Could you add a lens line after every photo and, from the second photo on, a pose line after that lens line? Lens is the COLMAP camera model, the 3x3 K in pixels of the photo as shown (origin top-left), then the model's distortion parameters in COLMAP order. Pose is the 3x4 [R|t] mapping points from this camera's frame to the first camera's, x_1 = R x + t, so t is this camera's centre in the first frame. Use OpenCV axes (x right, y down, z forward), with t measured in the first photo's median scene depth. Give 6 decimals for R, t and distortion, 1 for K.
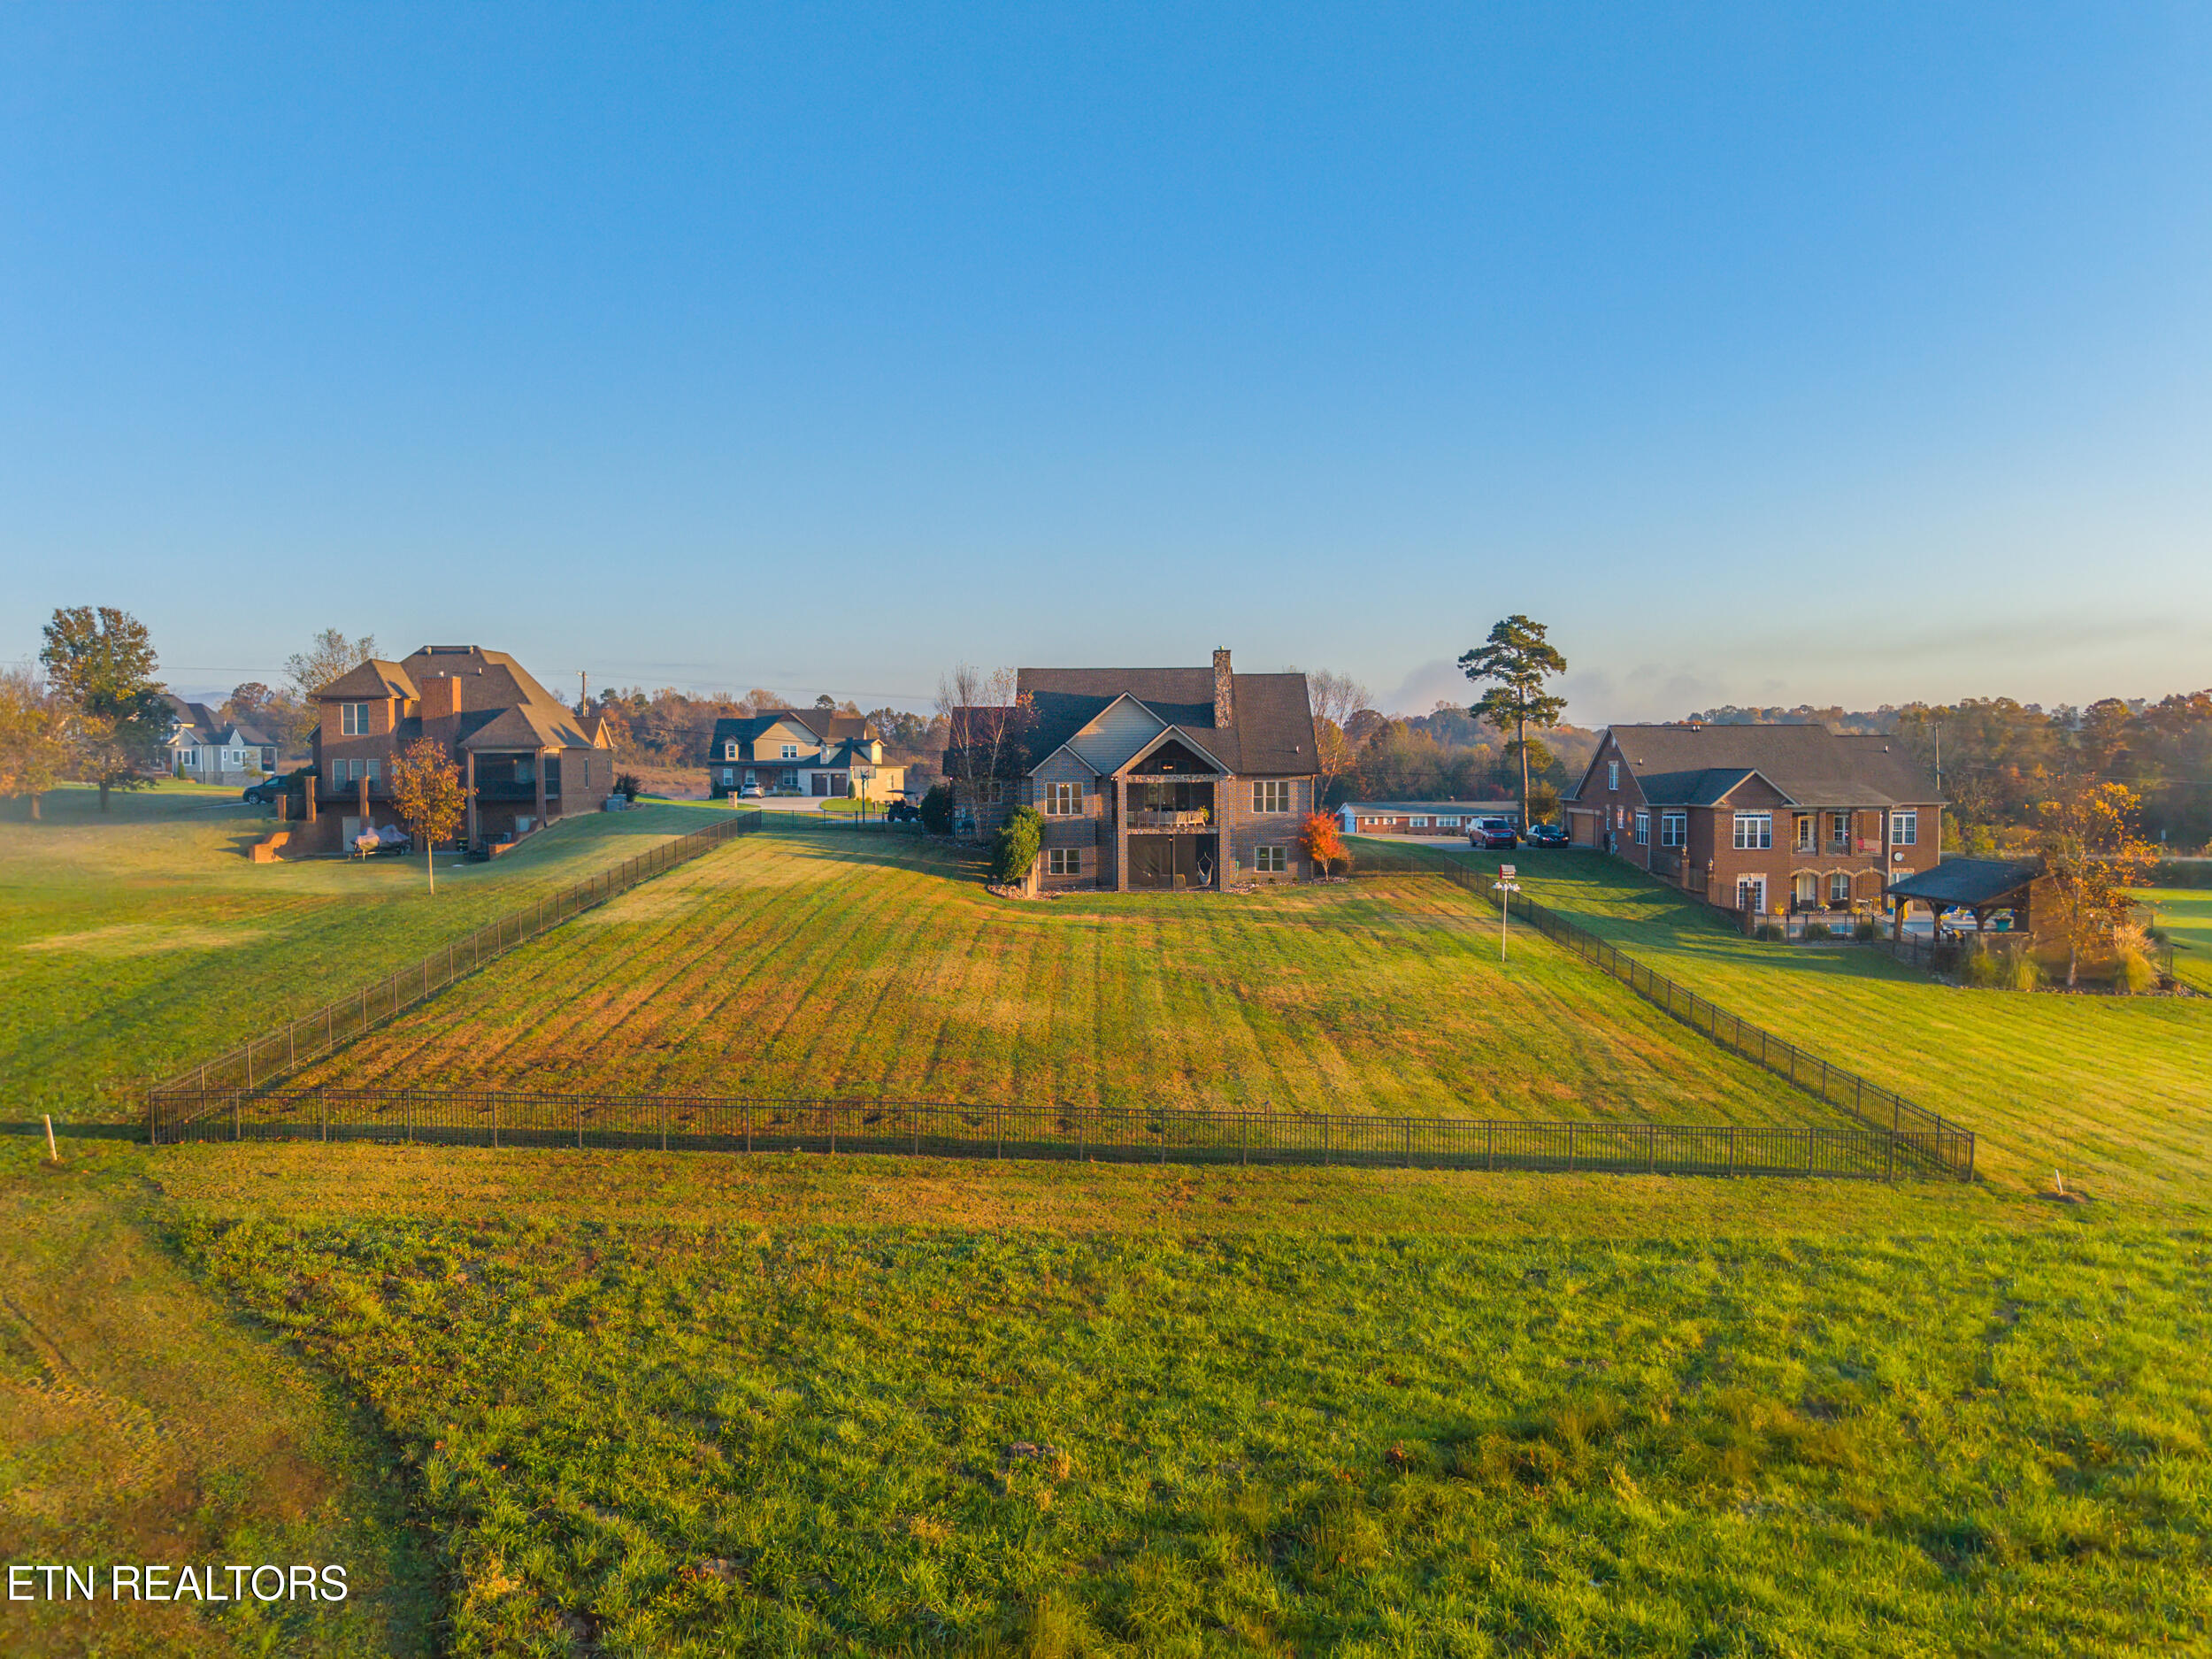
lens RADIAL K [[1473.4, 0, 1097.9], [0, 1473.4, 816.9], [0, 0, 1]] dist [0.005239, 0.000125]
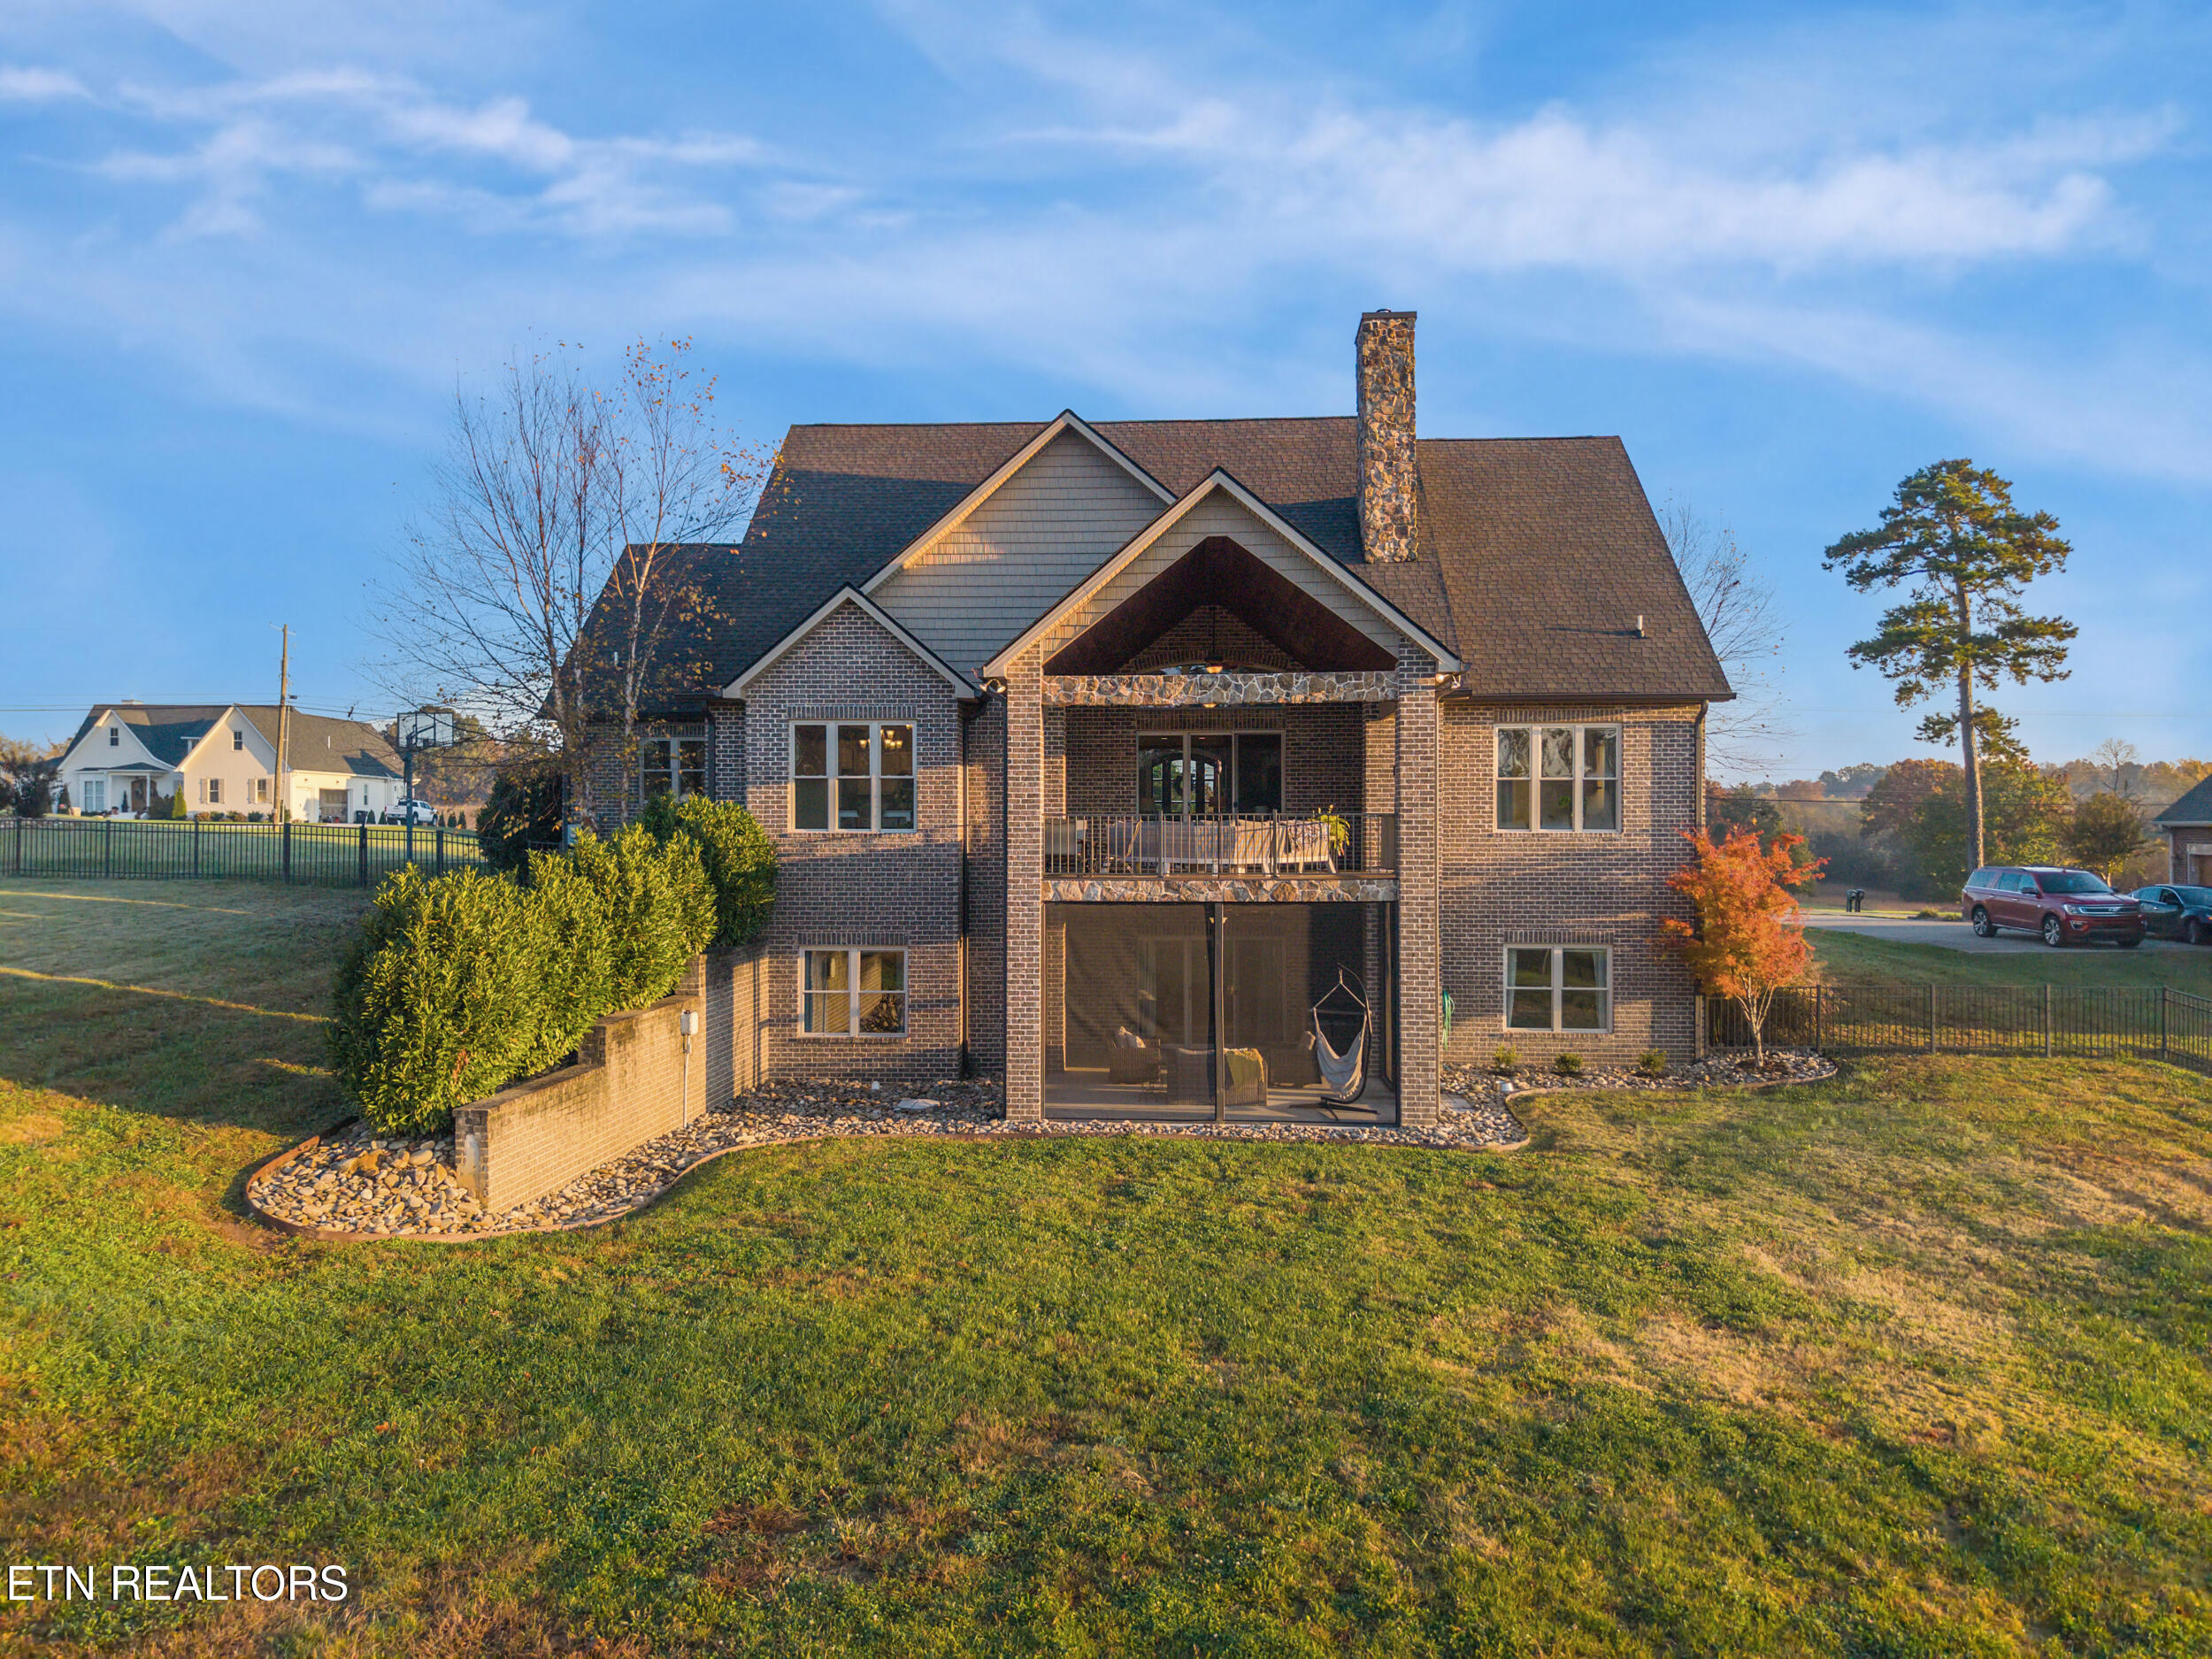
lens RADIAL K [[1473.4, 0, 1097.9], [0, 1473.4, 816.9], [0, 0, 1]] dist [0.005239, 0.000125]
pose [[0.998329, 0.007831, -0.057257, 0.042380], [-0.010199, 0.999099, -0.041185, 0.007394], [0.056883, 0.041700, 0.997510, 0.704048]]
